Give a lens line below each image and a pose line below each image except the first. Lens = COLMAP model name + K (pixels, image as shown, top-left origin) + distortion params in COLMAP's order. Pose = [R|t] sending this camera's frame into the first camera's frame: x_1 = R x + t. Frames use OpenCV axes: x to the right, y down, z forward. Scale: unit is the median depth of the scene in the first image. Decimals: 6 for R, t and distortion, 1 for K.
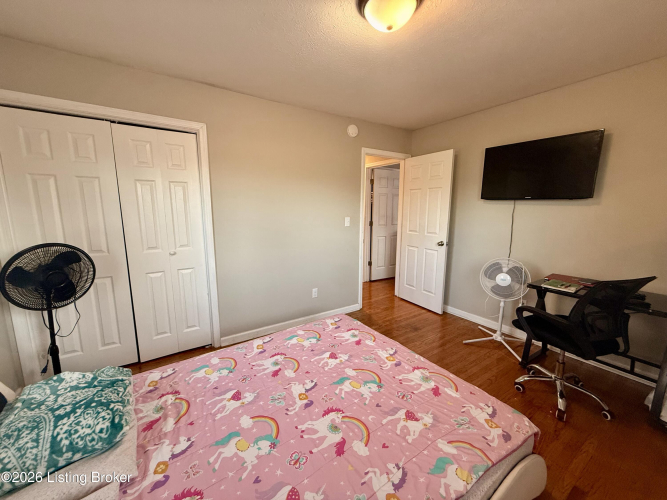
lens RADIAL K [[264.5, 0, 334.5], [0, 264.5, 248.9], [0, 0, 1]] dist [-0.000210, 0.000322]
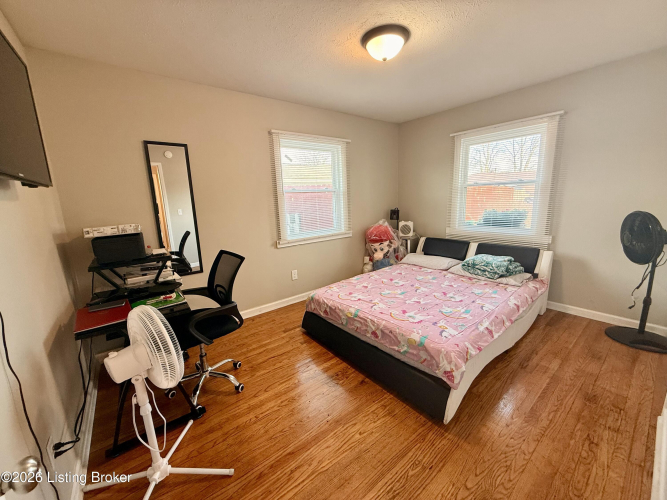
lens RADIAL K [[264.5, 0, 332.3], [0, 264.5, 248.1], [0, 0, 1]] dist [-0.000210, 0.000322]
pose [[-0.996367, 0.050712, -0.068420, 0.528497], [0.024786, 0.941279, 0.336719, -0.335668], [0.081478, 0.333800, -0.939116, 2.227642]]
